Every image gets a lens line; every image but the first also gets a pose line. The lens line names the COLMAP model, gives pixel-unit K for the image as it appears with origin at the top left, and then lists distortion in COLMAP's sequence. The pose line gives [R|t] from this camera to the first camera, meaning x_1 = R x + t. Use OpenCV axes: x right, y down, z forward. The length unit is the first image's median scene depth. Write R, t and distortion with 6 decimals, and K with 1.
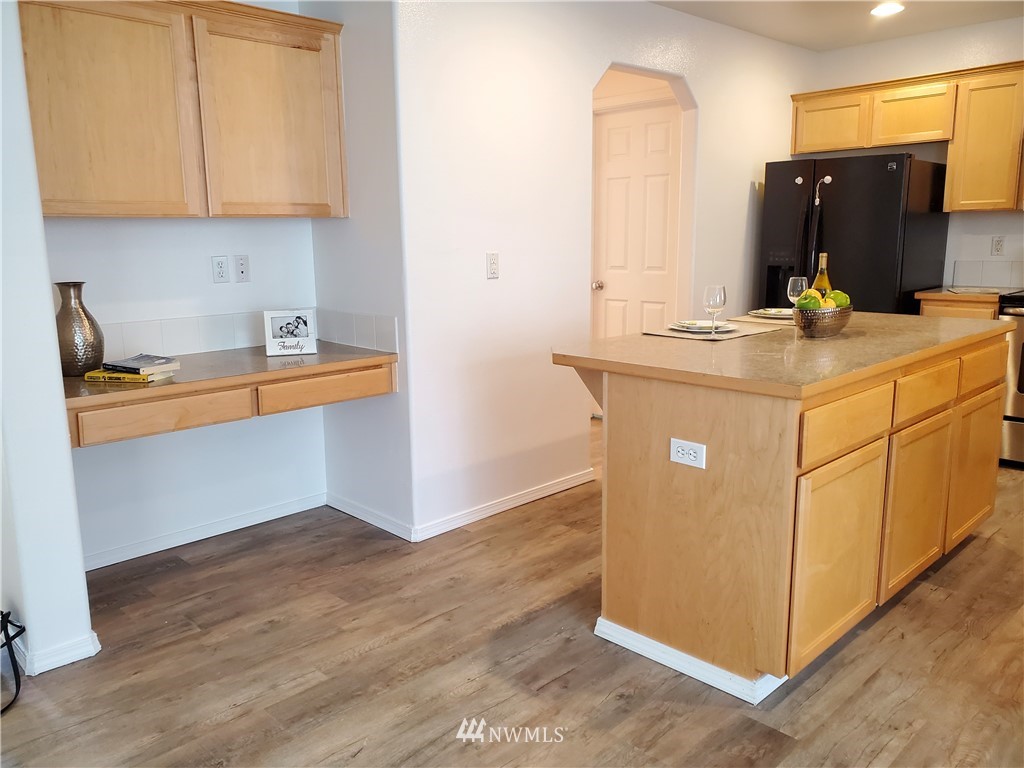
lens RADIAL K [[806.4, 0, 511.2], [0, 806.4, 378.5], [0, 0, 1]] dist [0.030899, -0.009475]
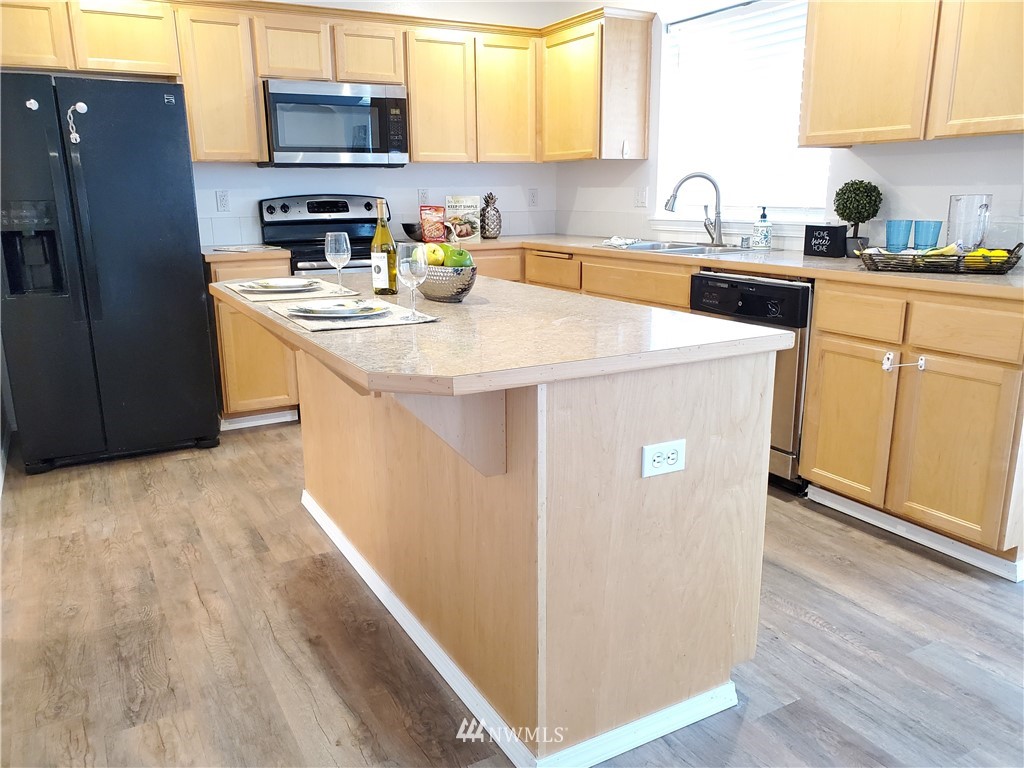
lens RADIAL K [[806.3, 0, 521.0], [0, 806.3, 384.5], [0, 0, 1]] dist [0.023935, 0.001578]
pose [[0.258010, -0.220435, 0.940659, -0.434022], [0.181337, 0.967369, 0.176956, -0.111538], [-0.948972, 0.124920, 0.289564, 0.786176]]
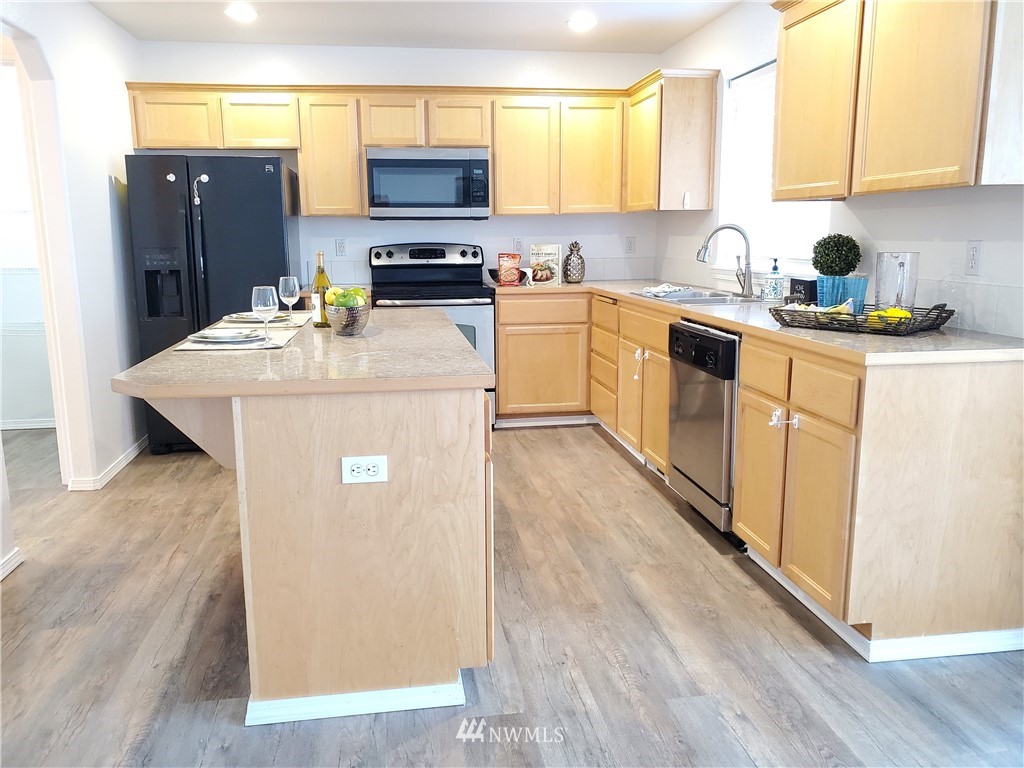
lens RADIAL K [[806.4, 0, 511.2], [0, 806.4, 378.5], [0, 0, 1]] dist [0.030899, -0.009475]
pose [[0.585828, -0.138028, 0.798595, -0.335944], [0.148423, 0.986997, 0.061712, -0.032871], [-0.796728, 0.082377, 0.598697, 0.285218]]
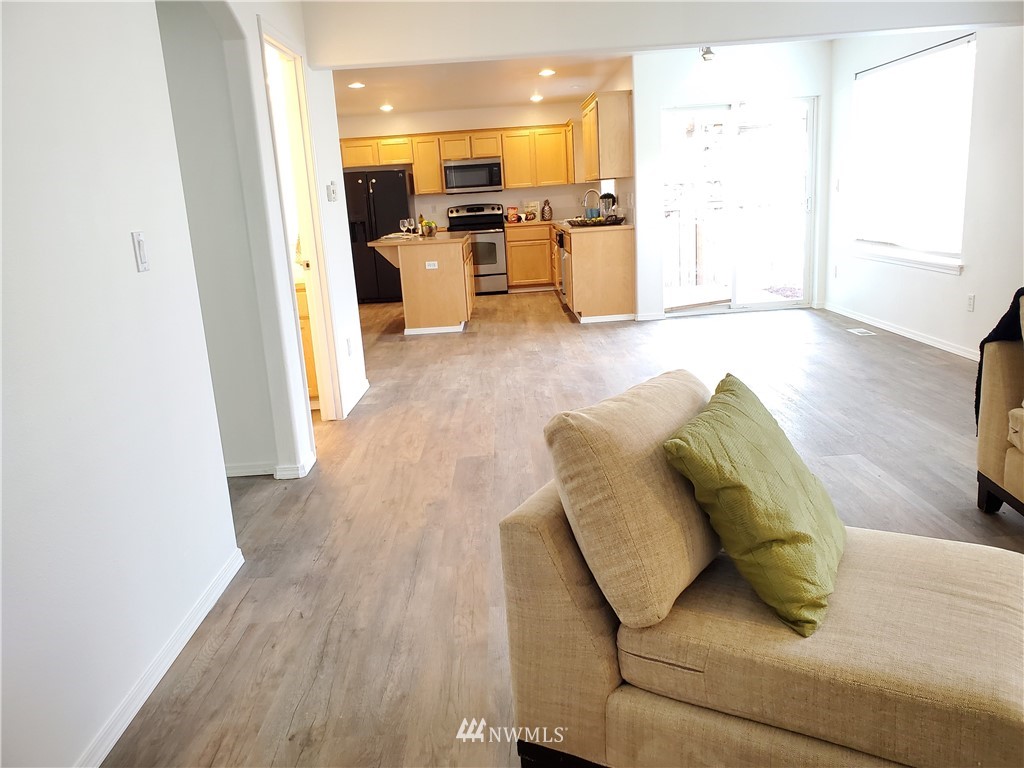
lens RADIAL K [[814.4, 0, 512.0], [0, 814.4, 384.0], [0, 0, 1]] dist [0.103001, -0.001378]
pose [[0.694052, -0.191162, 0.694081, -1.782755], [0.183151, 0.979266, 0.086563, 0.304103], [-0.696238, 0.067042, 0.714673, -1.465232]]
